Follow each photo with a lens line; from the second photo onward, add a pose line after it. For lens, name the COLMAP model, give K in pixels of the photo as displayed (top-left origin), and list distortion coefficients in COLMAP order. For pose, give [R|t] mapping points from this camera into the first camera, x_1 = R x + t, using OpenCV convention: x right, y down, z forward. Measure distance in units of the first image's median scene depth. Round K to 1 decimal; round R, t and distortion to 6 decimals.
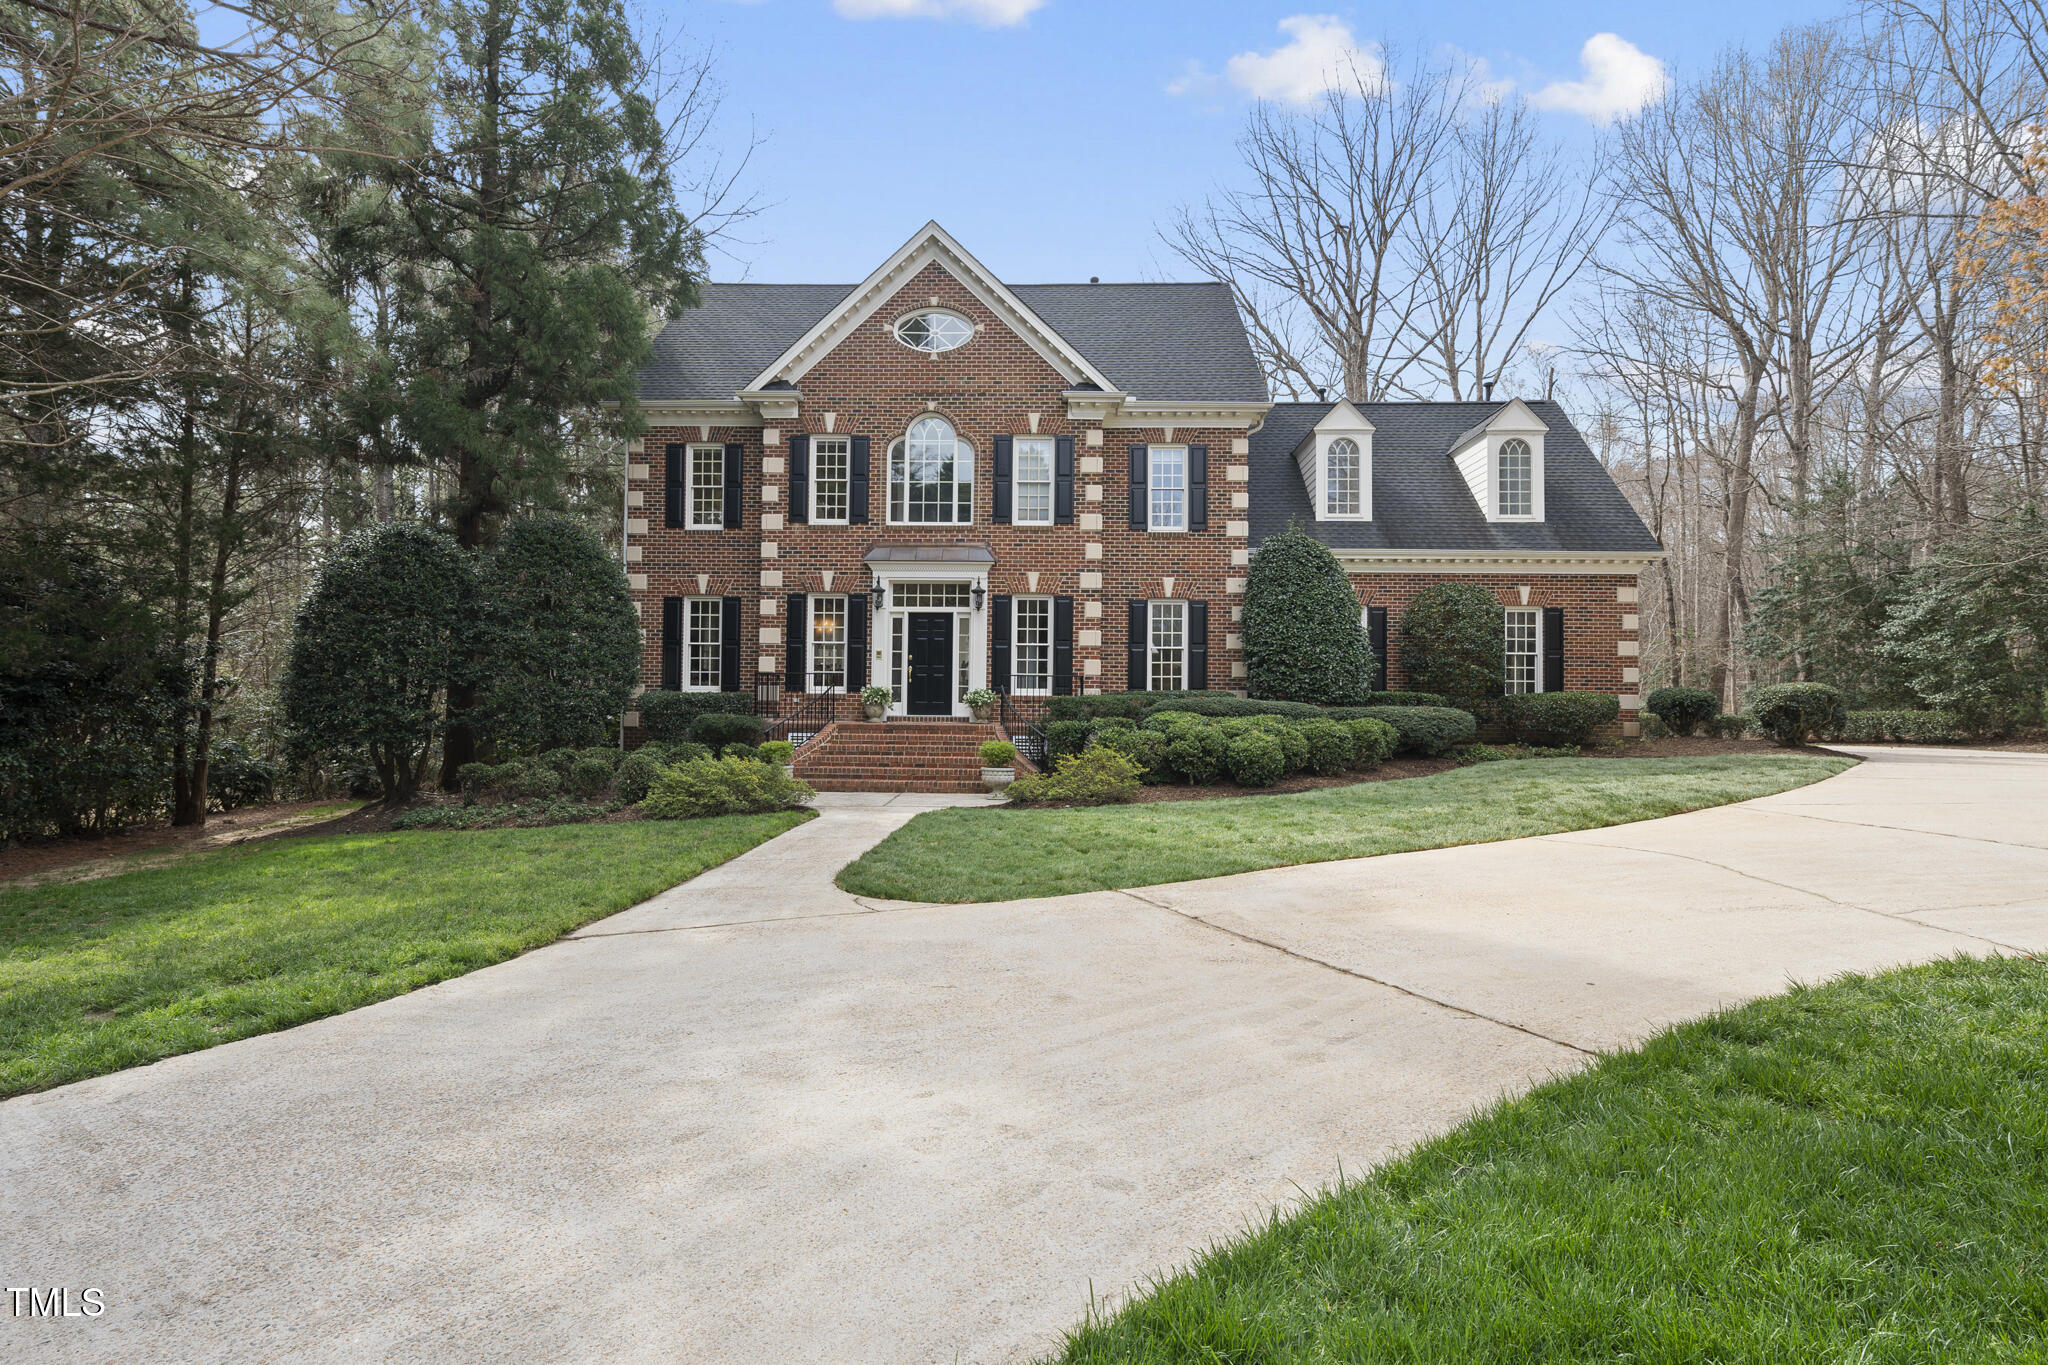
lens RADIAL K [[1015.9, 0, 1023.5], [0, 1015.9, 679.9], [0, 0, 1]] dist [0.000773, 0.000211]
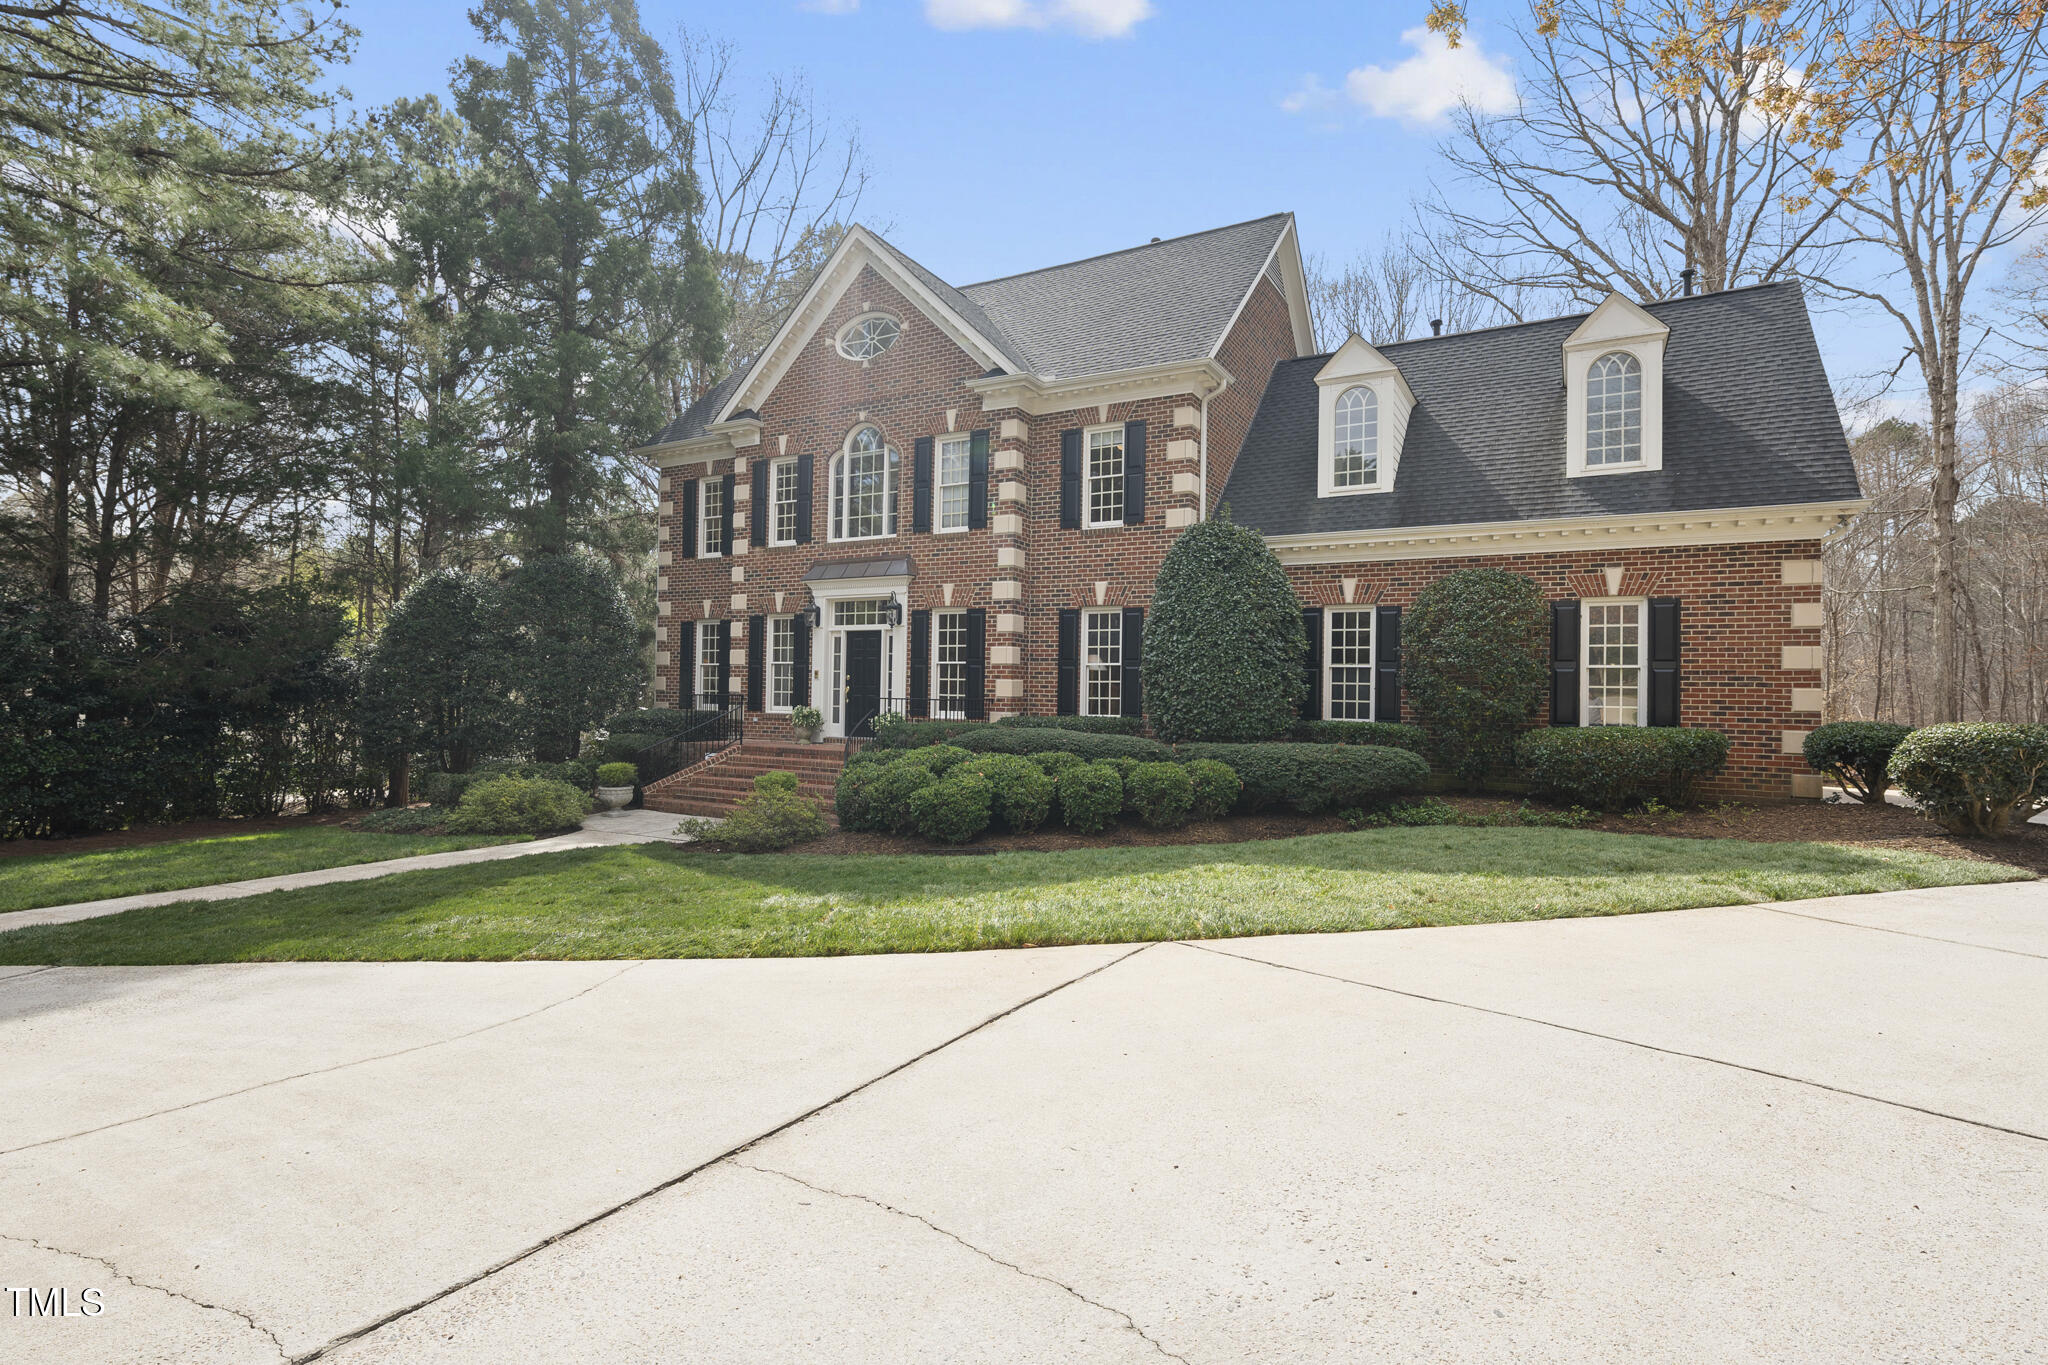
lens RADIAL K [[1015.9, 0, 1024.3], [0, 1015.9, 684.9], [0, 0, 1]] dist [0.000773, 0.000211]
pose [[0.876249, 0.000054, -0.481858, 0.505537], [-0.000652, 0.999999, -0.001075, -0.013955], [0.481858, 0.001256, 0.876249, 0.230000]]
